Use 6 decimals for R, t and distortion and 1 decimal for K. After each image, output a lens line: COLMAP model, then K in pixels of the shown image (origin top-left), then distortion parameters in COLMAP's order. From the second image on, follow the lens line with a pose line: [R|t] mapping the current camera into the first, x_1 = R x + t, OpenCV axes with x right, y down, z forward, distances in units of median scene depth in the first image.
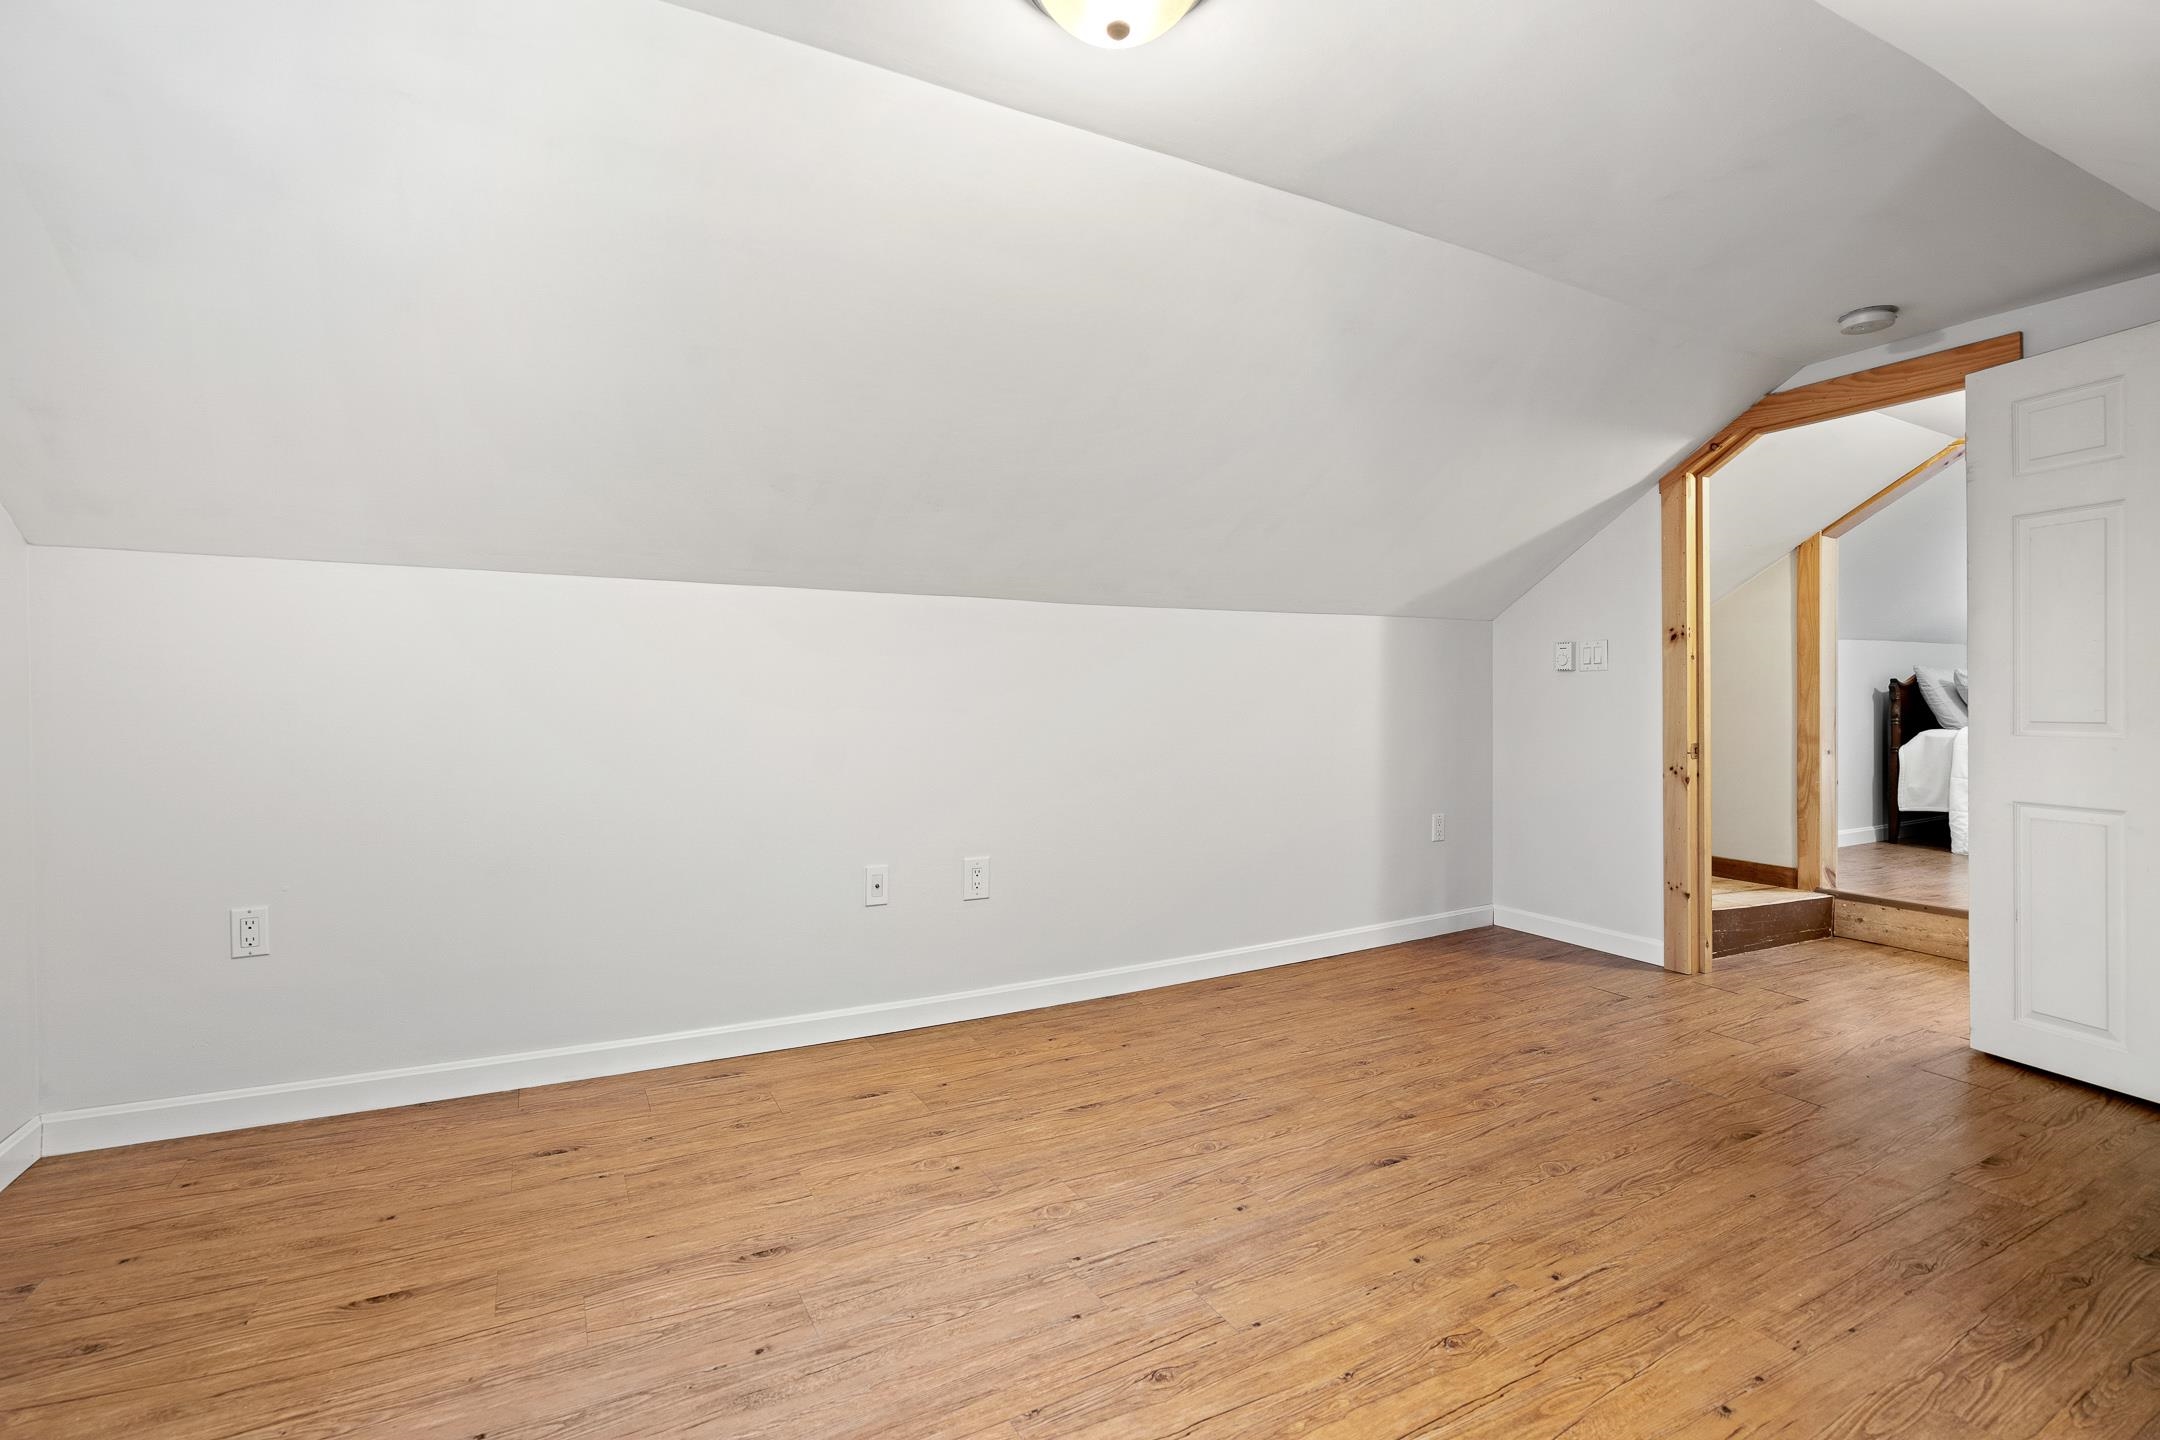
lens RADIAL K [[988.0, 0, 1061.9], [0, 988.0, 704.0], [0, 0, 1]] dist [0.002251, 0.000095]
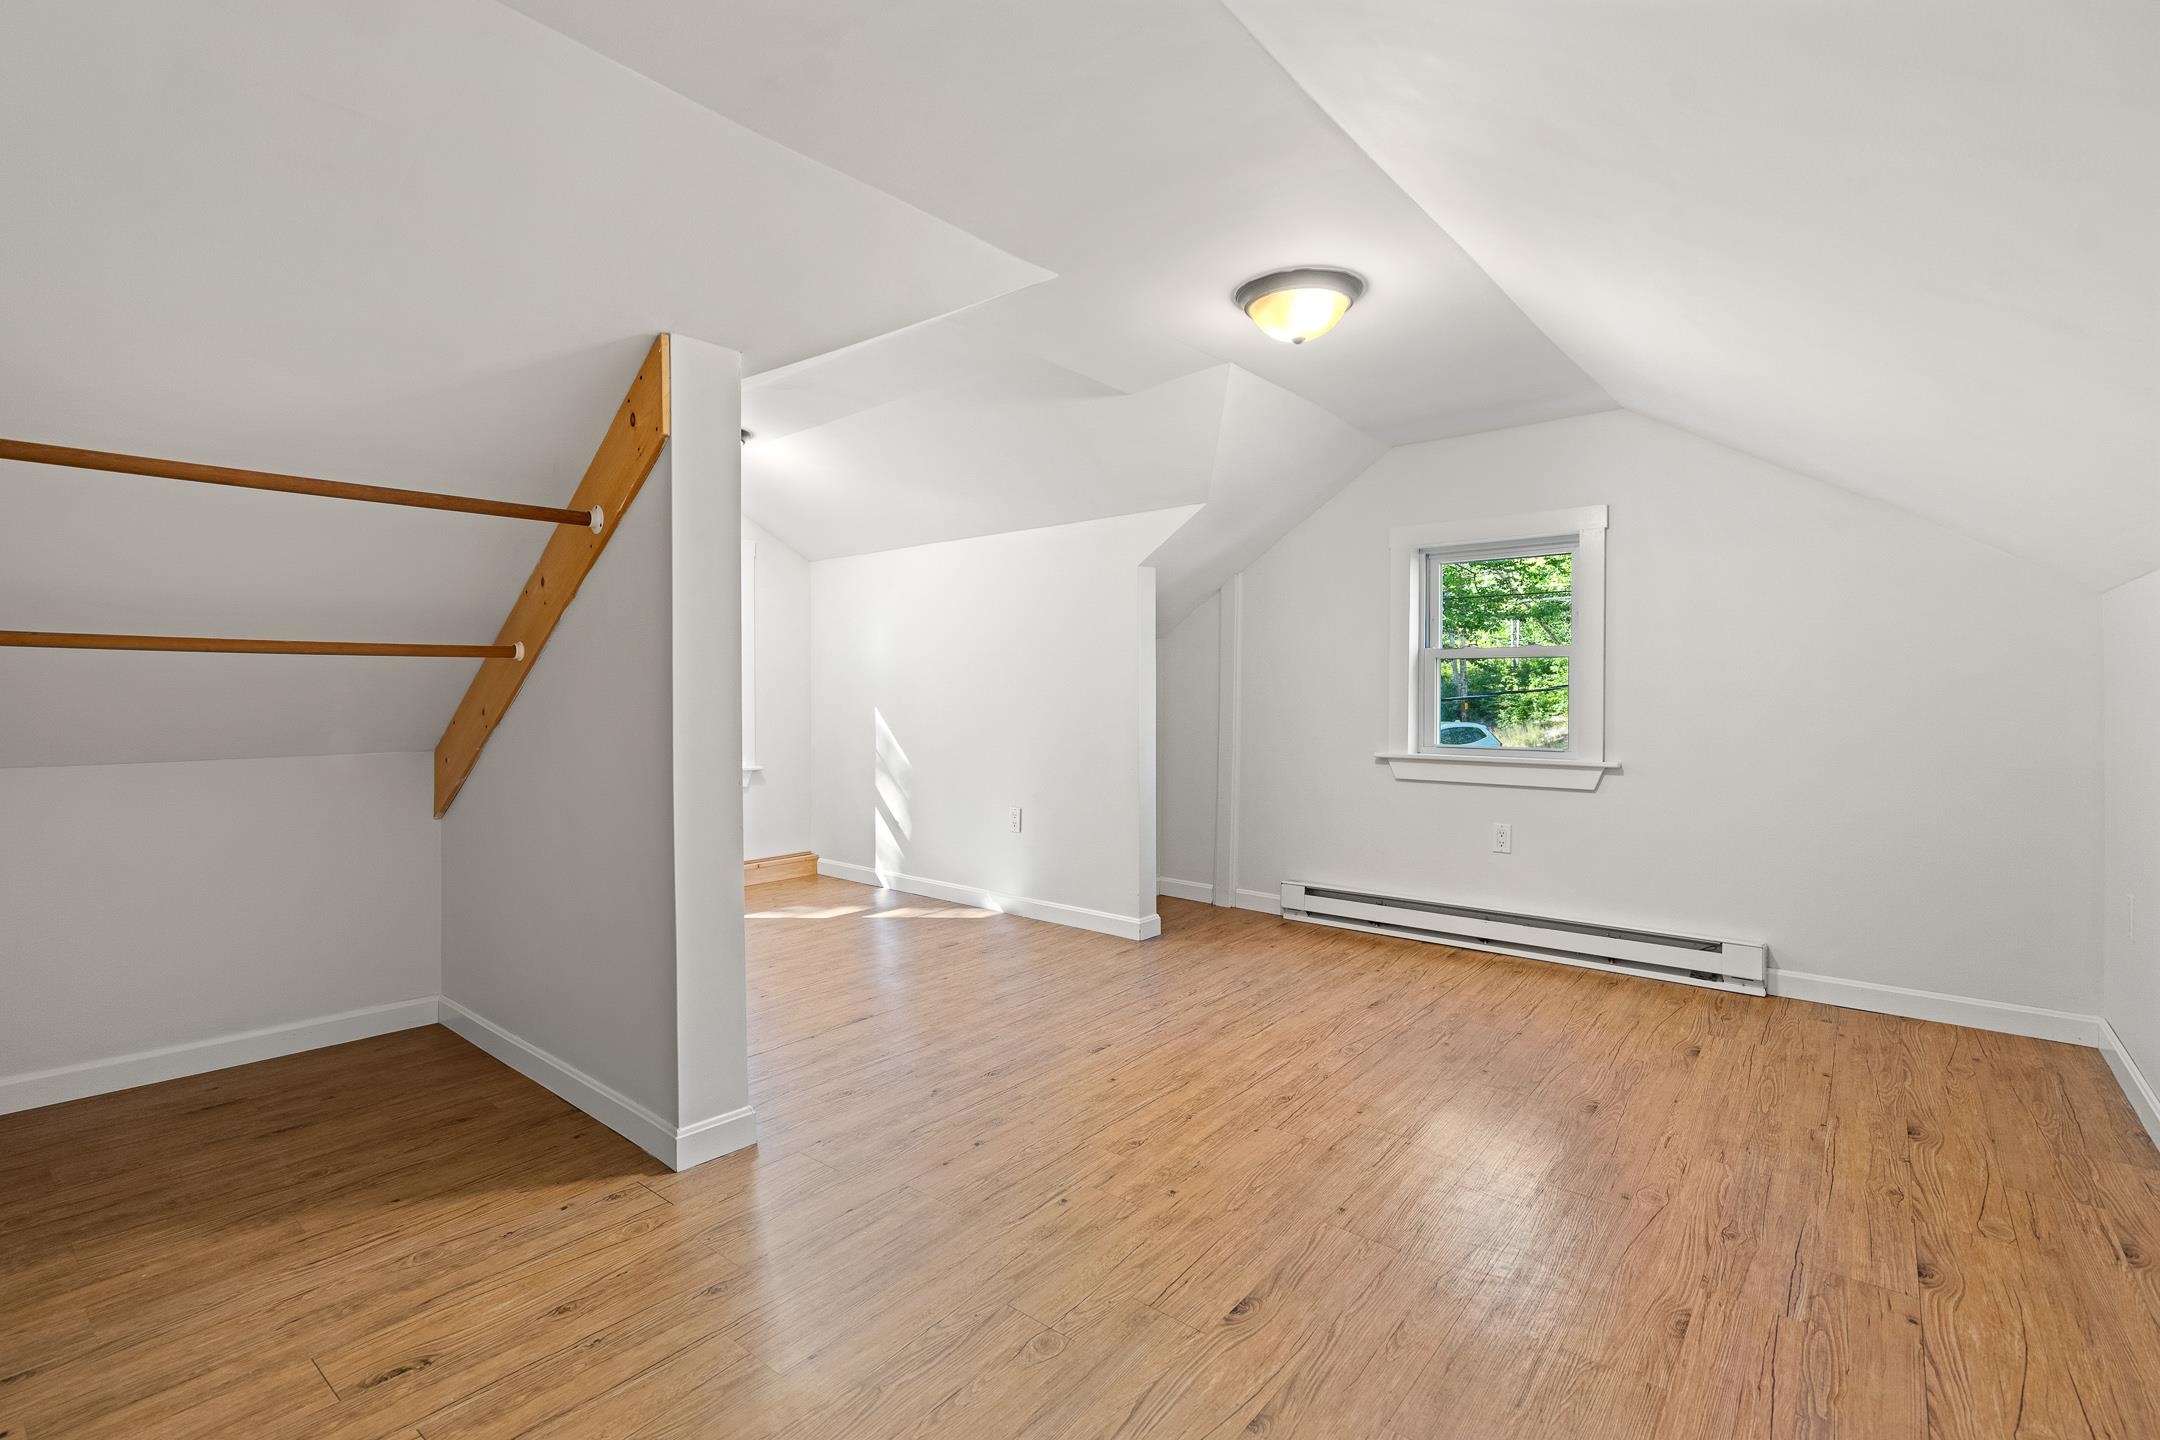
lens RADIAL K [[993.1, 0, 1074.0], [0, 993.1, 694.7], [0, 0, 1]] dist [-0.001022, 0.001310]
pose [[-0.920135, -0.003513, -0.391586, 0.888563], [-0.007436, 0.999936, 0.008502, -0.025442], [0.391531, 0.010735, -0.920102, 1.944375]]
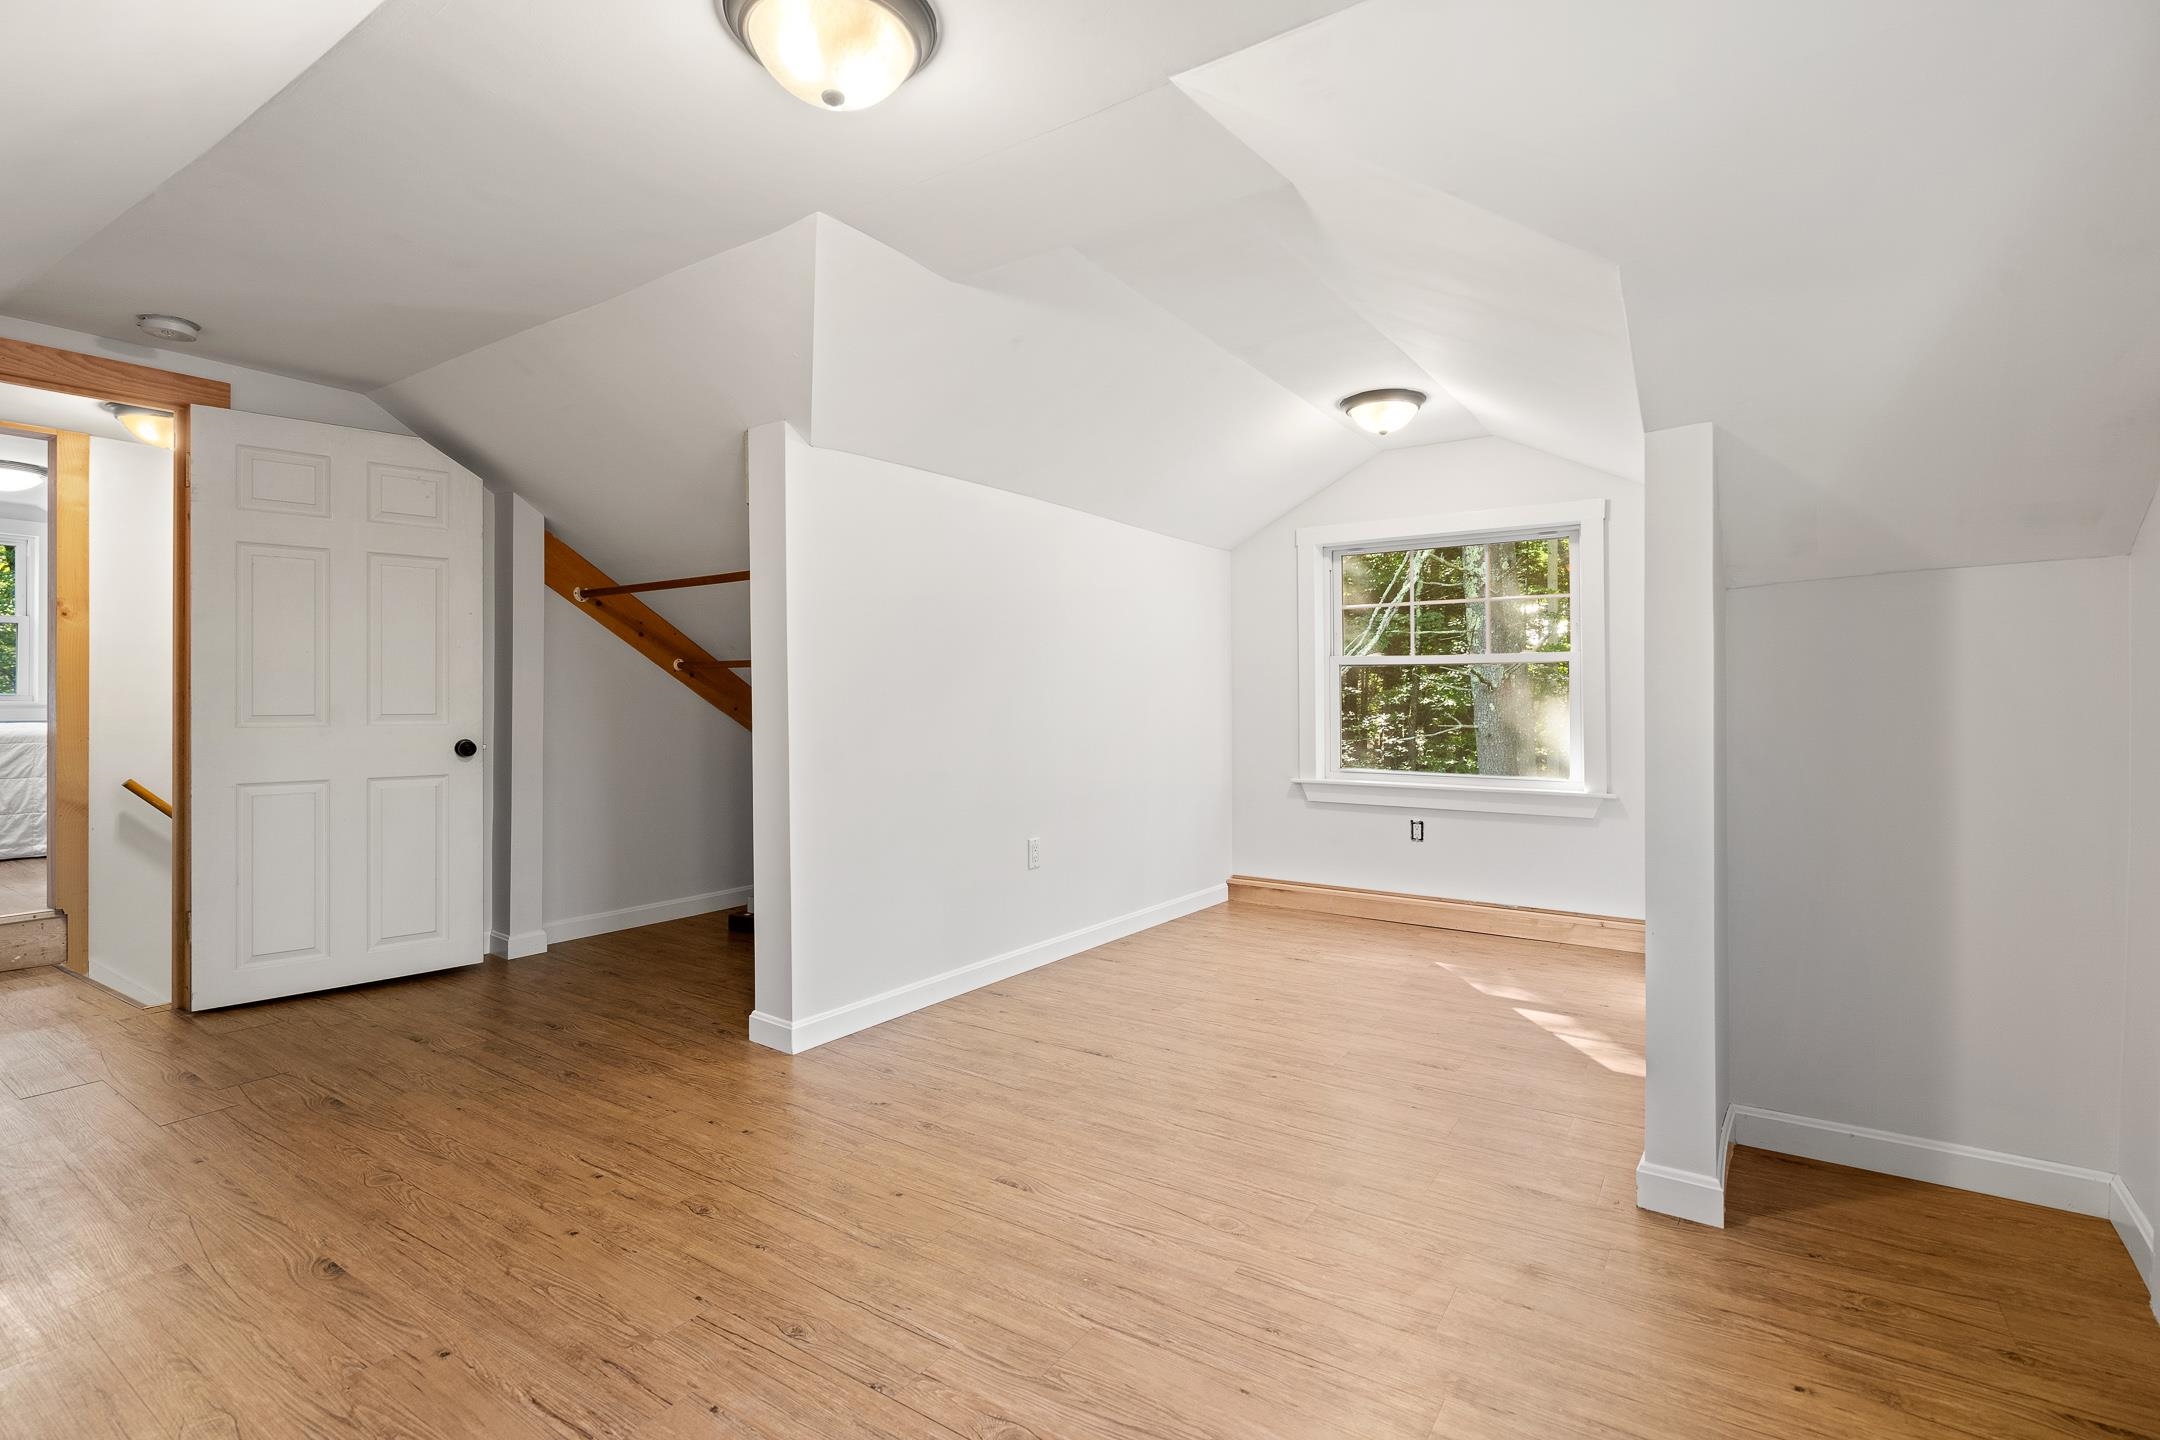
lens RADIAL K [[993.1, 0, 1074.0], [0, 993.1, 694.7], [0, 0, 1]] dist [-0.001022, 0.001310]
pose [[-0.473109, -0.002152, 0.881002, -0.797549], [0.001750, 0.999993, 0.003382, -0.014563], [-0.881002, 0.003142, -0.473101, 0.993584]]
